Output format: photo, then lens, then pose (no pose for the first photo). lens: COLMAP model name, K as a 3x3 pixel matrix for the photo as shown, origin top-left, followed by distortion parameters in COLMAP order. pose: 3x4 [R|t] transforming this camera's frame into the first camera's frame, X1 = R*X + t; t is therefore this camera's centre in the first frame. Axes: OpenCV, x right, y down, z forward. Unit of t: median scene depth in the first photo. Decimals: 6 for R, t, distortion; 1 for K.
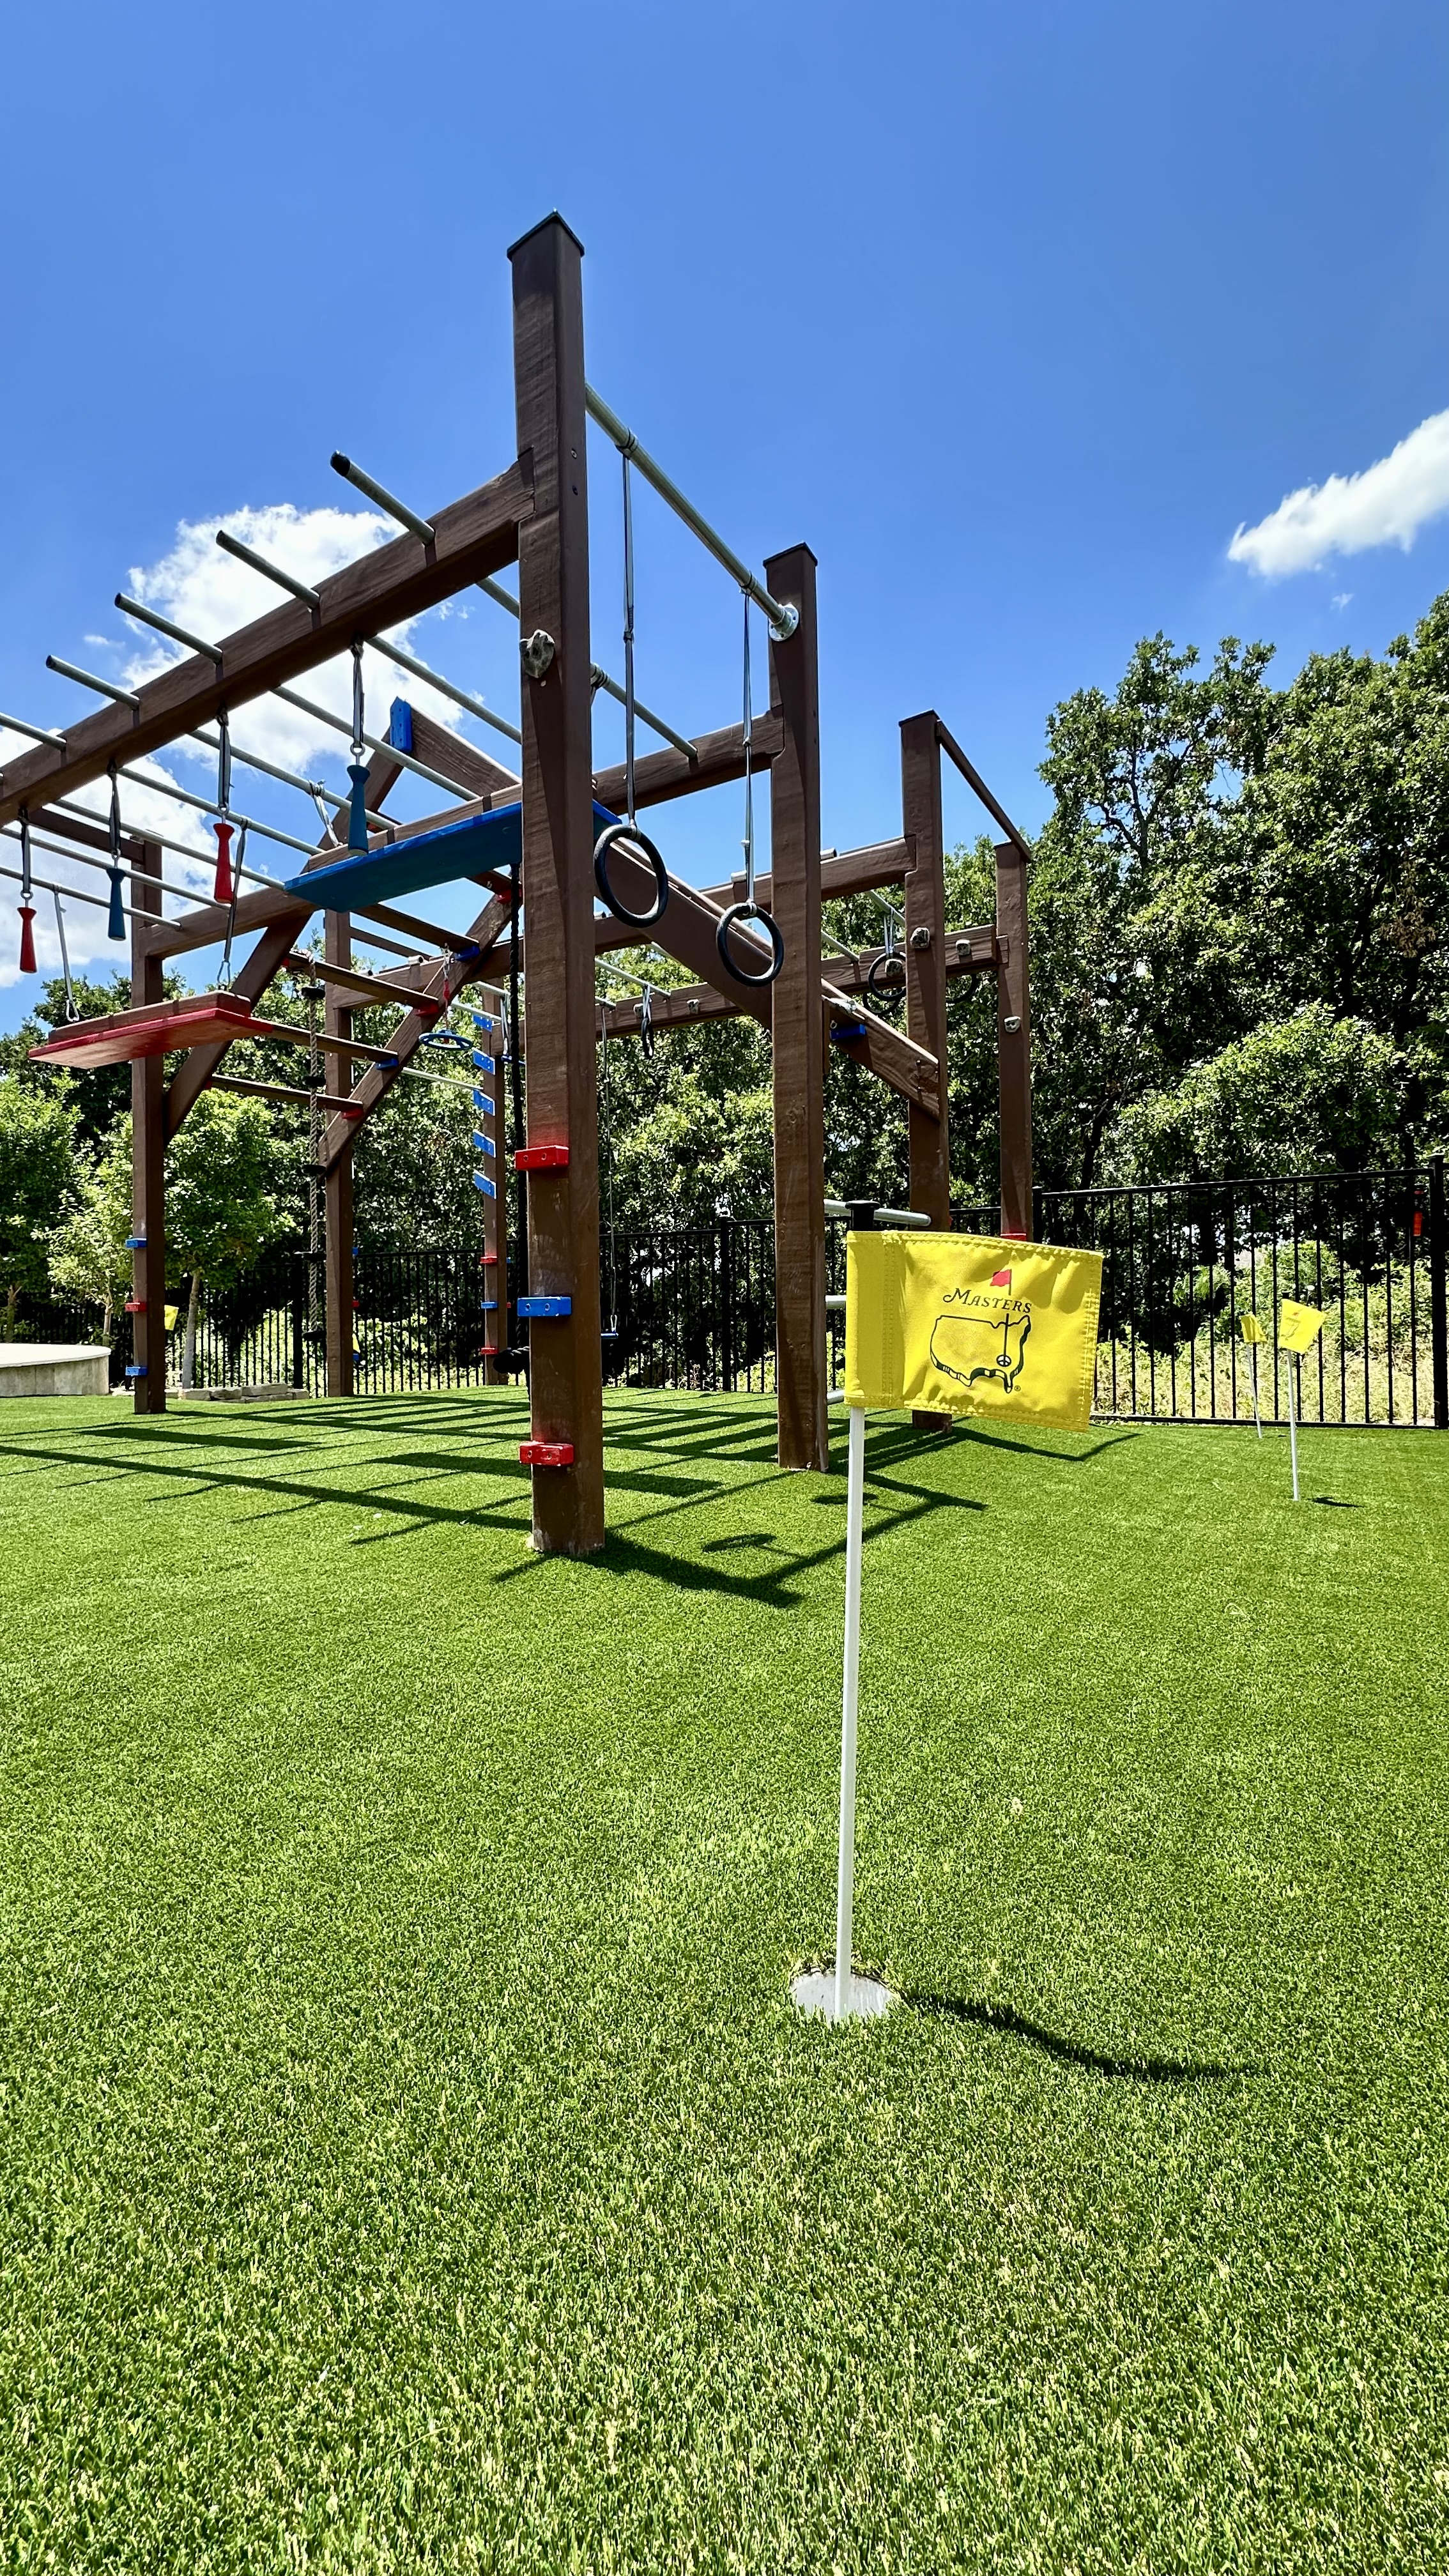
lens RADIAL K [[1042.7, 0, 722.8], [0, 1042.7, 1297.4], [0, 0, 1]] dist [-0.008725, -0.000015]
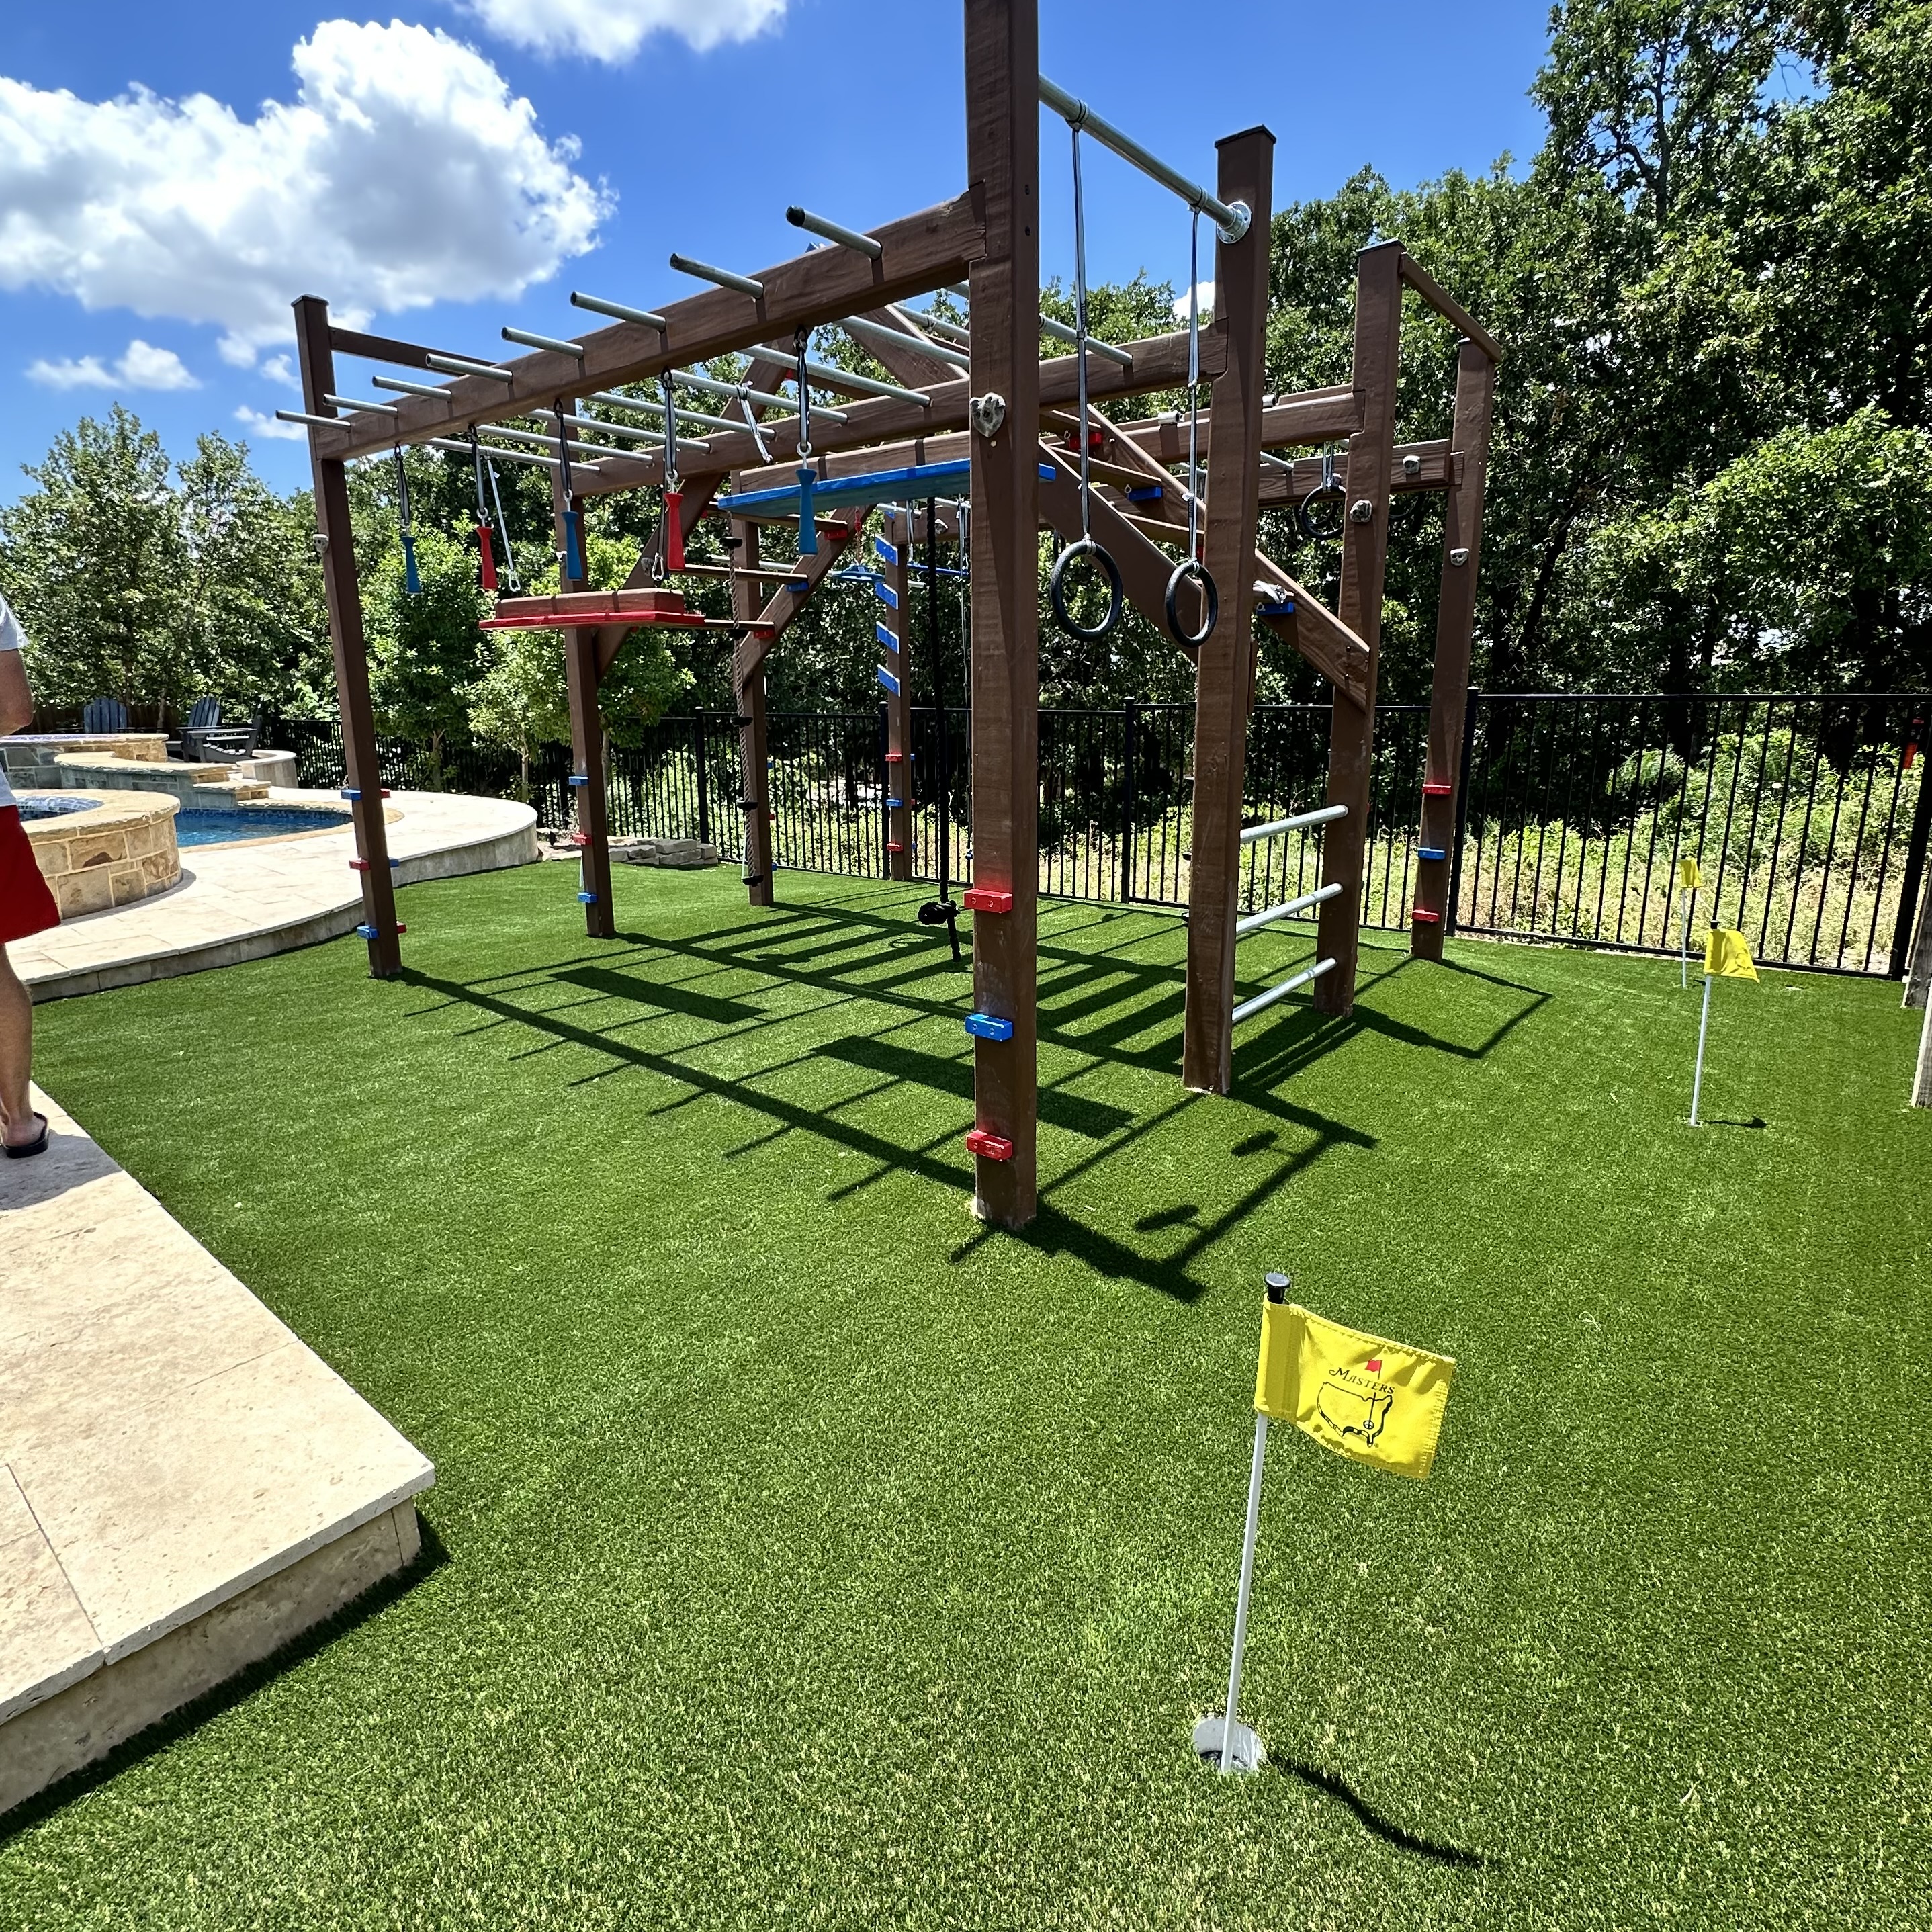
lens RADIAL K [[1088.4, 0, 968.8], [0, 1088.4, 923.1], [0, 0, 1]] dist [-0.007004, -0.000609]
pose [[0.991309, 0.035195, -0.126762, -0.032650], [-0.006627, 0.975688, 0.219064, -0.268241], [0.131390, -0.216319, 0.967441, -0.106917]]
